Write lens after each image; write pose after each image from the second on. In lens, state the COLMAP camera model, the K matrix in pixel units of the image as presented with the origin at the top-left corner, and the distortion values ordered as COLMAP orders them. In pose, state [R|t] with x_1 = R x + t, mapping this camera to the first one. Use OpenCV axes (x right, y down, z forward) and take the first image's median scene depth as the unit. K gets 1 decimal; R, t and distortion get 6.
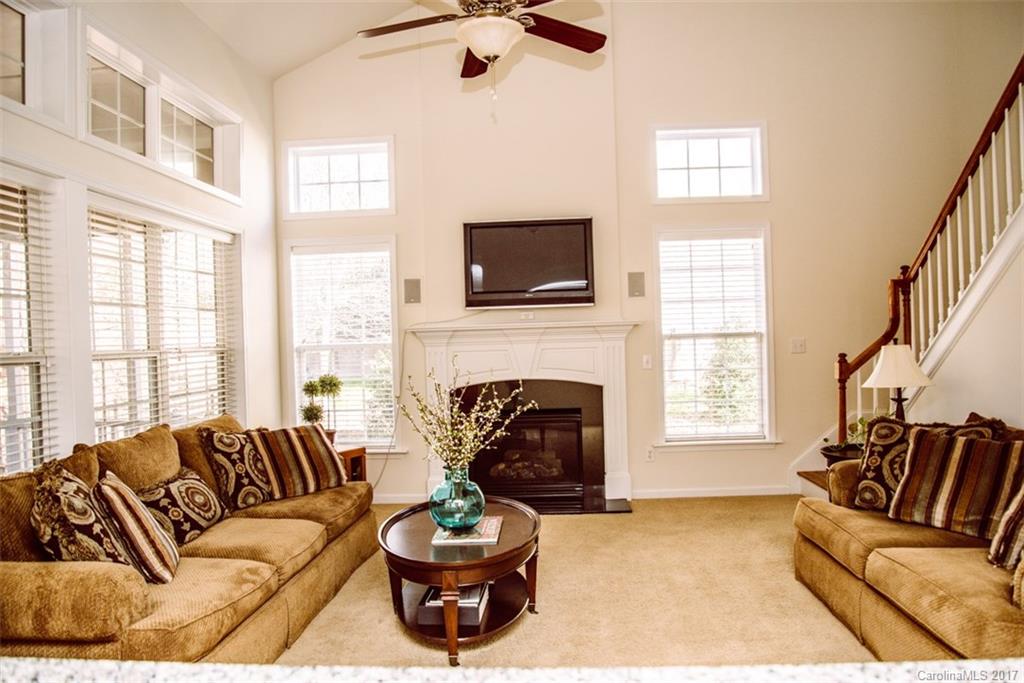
lens RADIAL K [[710.6, 0, 512.0], [0, 710.6, 341.5], [0, 0, 1]] dist [-0.073650, 0.007492]
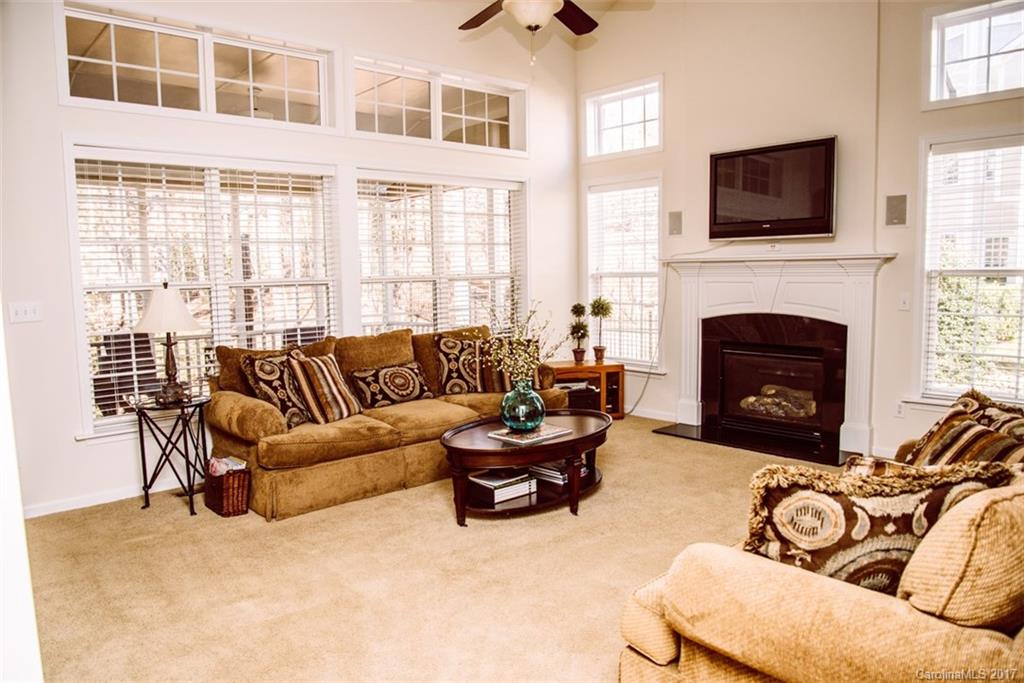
lens RADIAL K [[710.6, 0, 512.0], [0, 710.6, 341.5], [0, 0, 1]] dist [-0.073650, 0.007492]
pose [[0.707886, 0.087650, -0.700867, 0.451075], [-0.006378, 0.993023, 0.117745, -0.019212], [0.706298, -0.078880, 0.703507, 0.079027]]
